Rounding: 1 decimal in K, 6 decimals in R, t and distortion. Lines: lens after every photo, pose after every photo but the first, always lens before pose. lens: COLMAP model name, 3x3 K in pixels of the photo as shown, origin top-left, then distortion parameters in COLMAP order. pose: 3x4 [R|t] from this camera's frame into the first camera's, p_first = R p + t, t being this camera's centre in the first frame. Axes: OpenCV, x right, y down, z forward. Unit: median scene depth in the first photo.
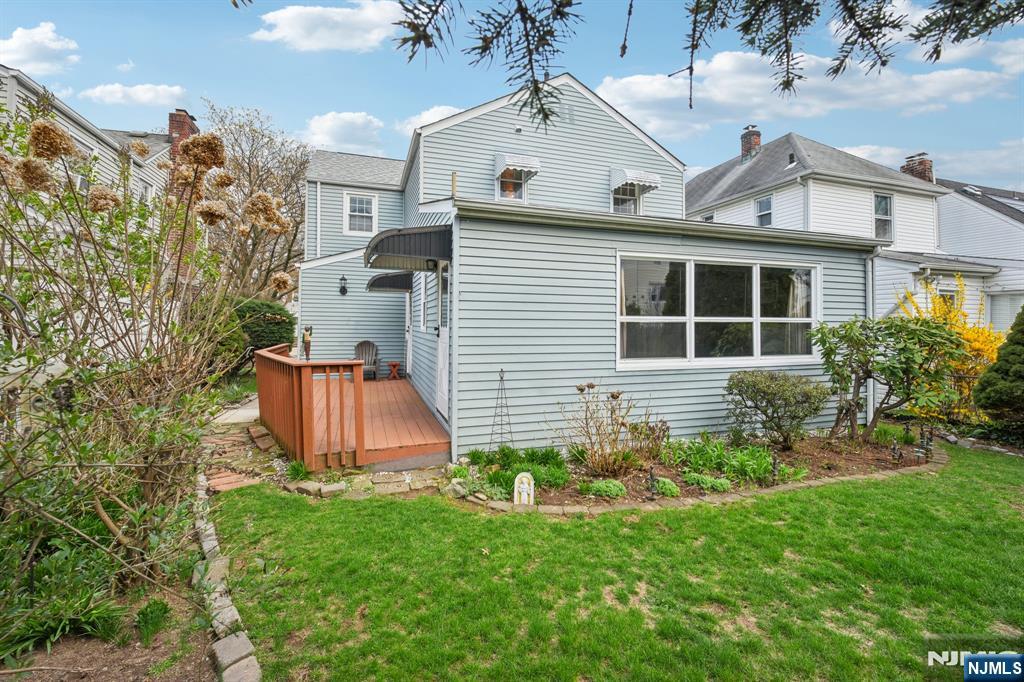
lens RADIAL K [[426.2, 0, 510.3], [0, 426.2, 323.7], [0, 0, 1]] dist [-0.008478, -0.000528]
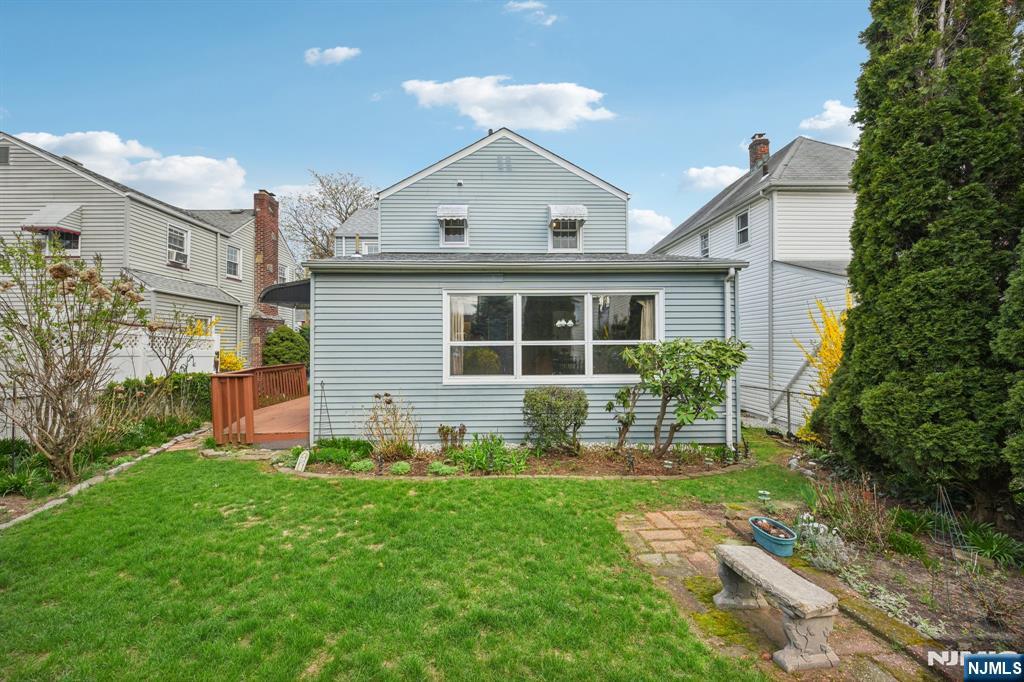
lens RADIAL K [[426.2, 0, 522.9], [0, 426.2, 342.0], [0, 0, 1]] dist [-0.008478, -0.000528]
pose [[0.960826, -0.012745, -0.276858, 0.763709], [0.011274, 0.999913, -0.006903, -0.005041], [0.276921, 0.003512, 0.960886, -0.136768]]
